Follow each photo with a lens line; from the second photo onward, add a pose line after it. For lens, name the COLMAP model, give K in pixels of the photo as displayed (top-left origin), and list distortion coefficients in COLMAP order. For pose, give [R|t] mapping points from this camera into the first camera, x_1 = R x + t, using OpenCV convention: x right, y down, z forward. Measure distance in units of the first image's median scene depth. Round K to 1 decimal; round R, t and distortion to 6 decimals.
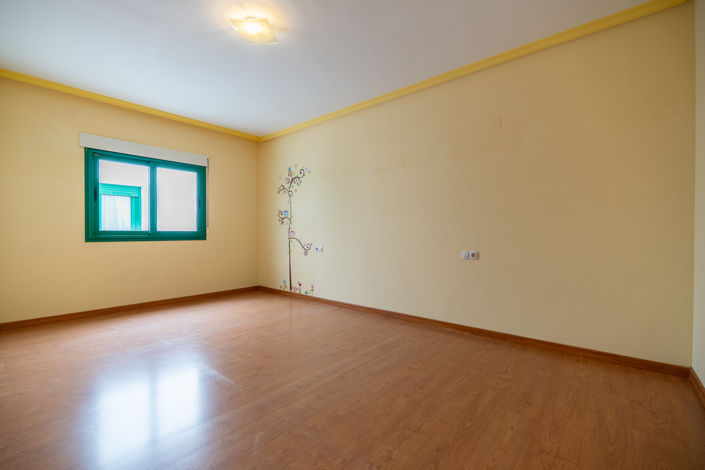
lens RADIAL K [[310.0, 0, 352.5], [0, 310.0, 235.0], [0, 0, 1]] dist [-0.001828, -0.000530]
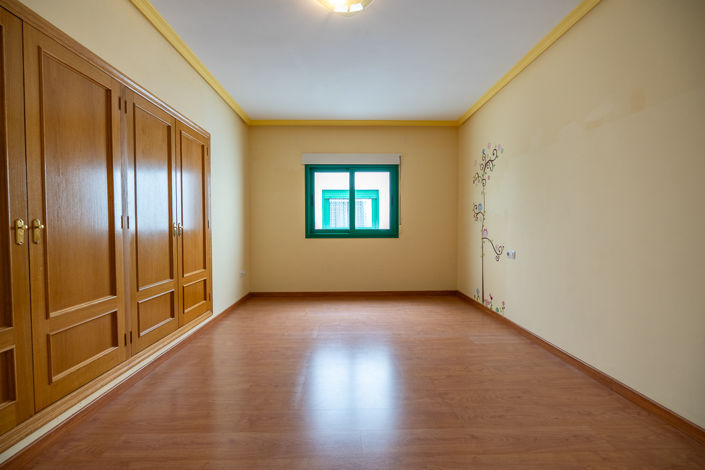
lens RADIAL K [[310.0, 0, 352.5], [0, 310.0, 235.0], [0, 0, 1]] dist [-0.001828, -0.000530]
pose [[0.672537, 0.016314, -0.739884, 0.174212], [-0.002555, 0.999802, 0.019723, -0.013354], [0.740059, -0.011374, 0.672445, 0.223461]]
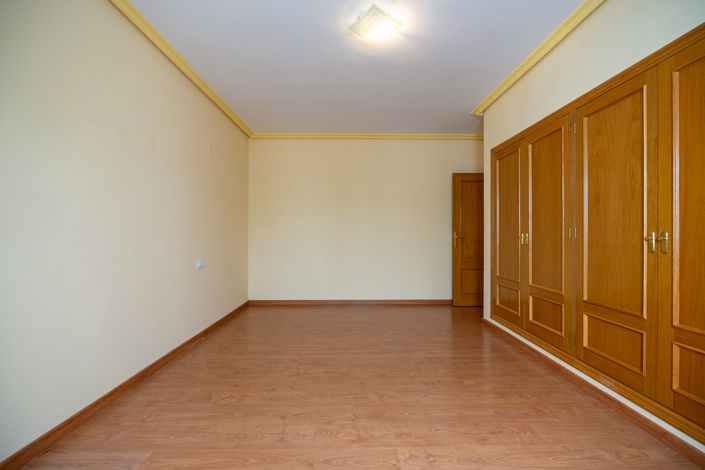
lens RADIAL K [[310.0, 0, 352.5], [0, 310.0, 235.0], [0, 0, 1]] dist [-0.001828, -0.000530]
pose [[-0.664945, -0.000489, 0.746892, -0.492020], [0.002630, 0.999992, 0.002996, -0.022753], [-0.746888, 0.003956, -0.664938, 0.858250]]
